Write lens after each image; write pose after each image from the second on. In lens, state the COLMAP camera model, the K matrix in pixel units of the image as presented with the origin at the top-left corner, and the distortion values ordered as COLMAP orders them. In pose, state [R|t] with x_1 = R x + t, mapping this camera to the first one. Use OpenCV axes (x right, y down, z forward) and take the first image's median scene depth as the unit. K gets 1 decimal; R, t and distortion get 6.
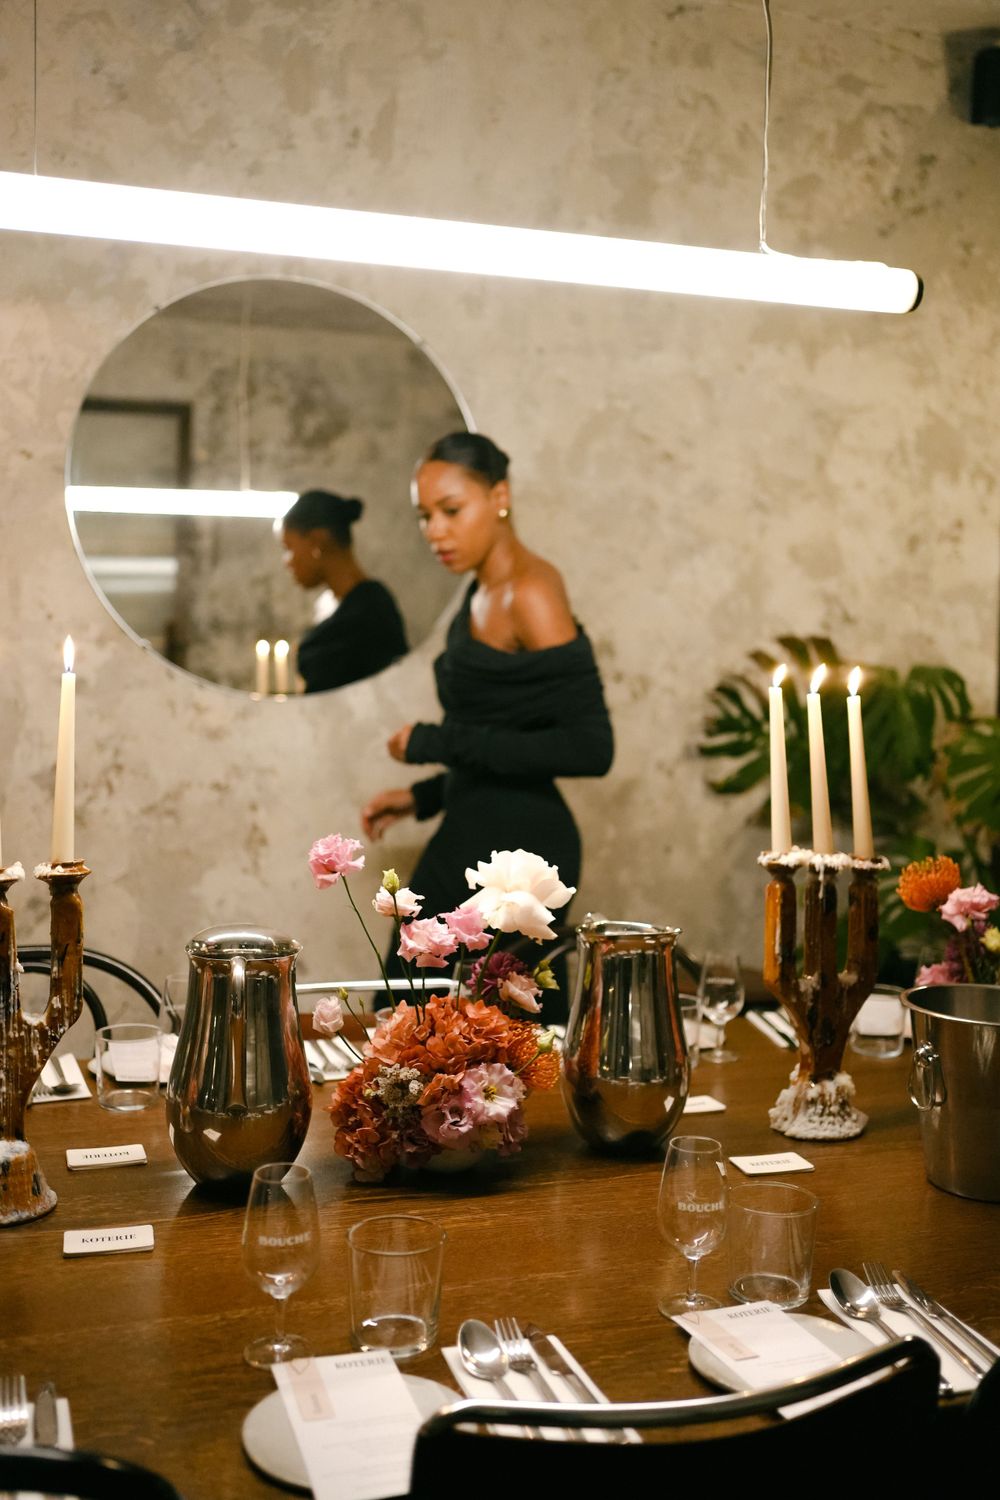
lens RADIAL K [[1534.7, 0, 502.2], [0, 1534.7, 751.8], [0, 0, 1]] dist [0.012860, 0.000000]
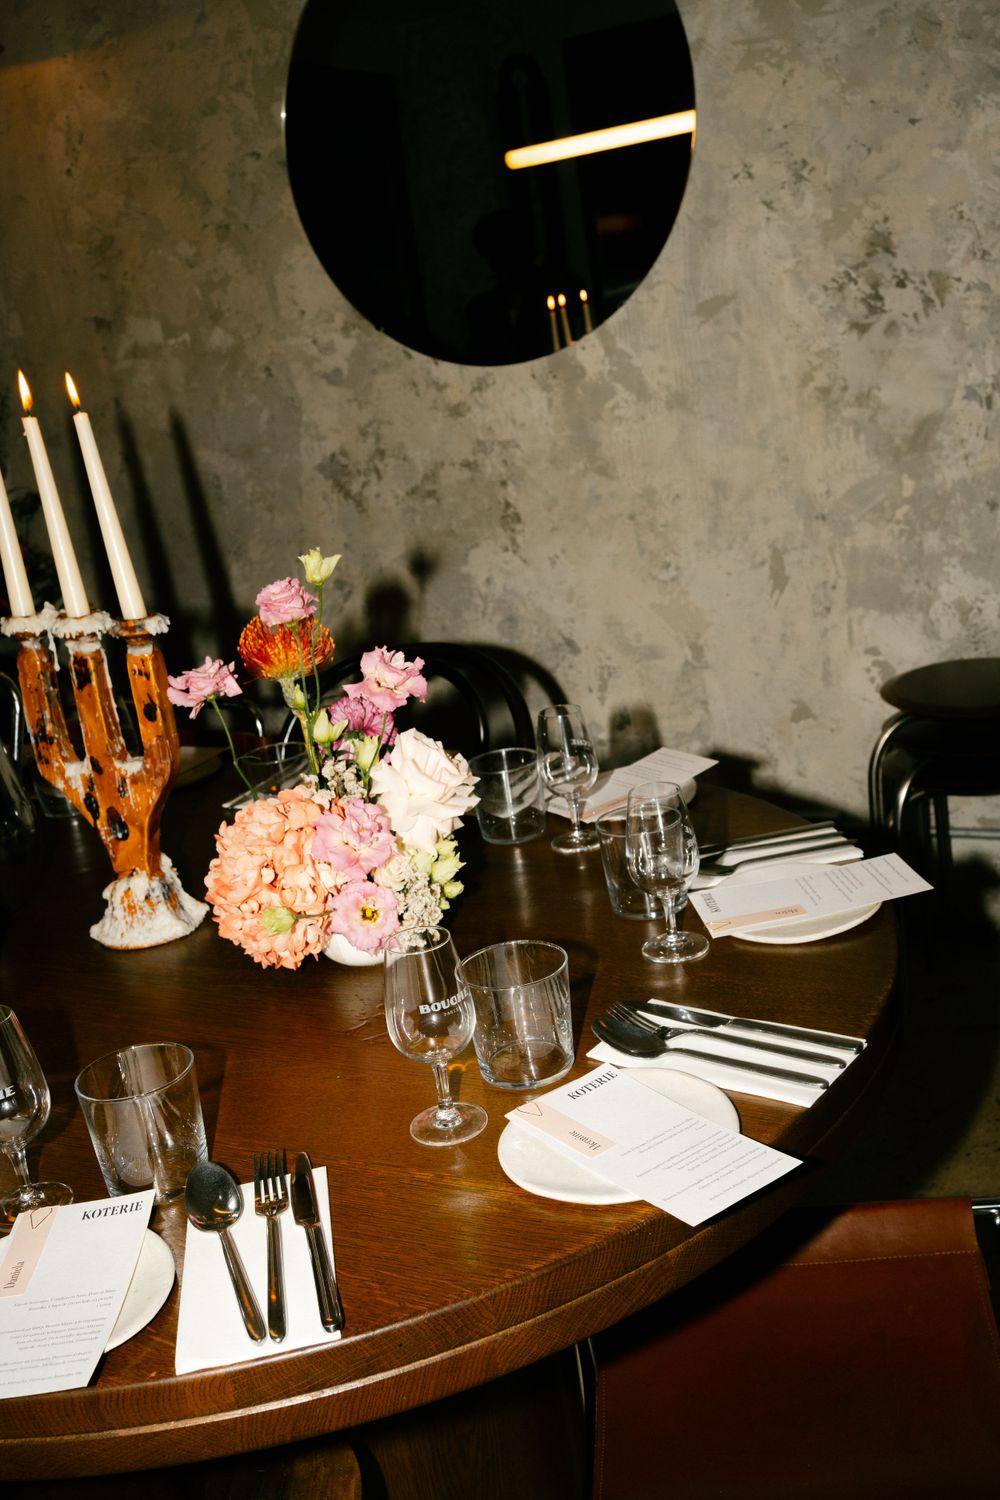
lens RADIAL K [[1534.7, 0, 500.6], [0, 1534.7, 745.5], [0, 0, 1]] dist [0.012860, 0.000000]
pose [[0.671131, 0.087976, -0.736100, 0.571805], [0.112504, 0.969346, 0.218427, -0.015132], [0.732752, -0.229408, 0.640661, 0.349550]]
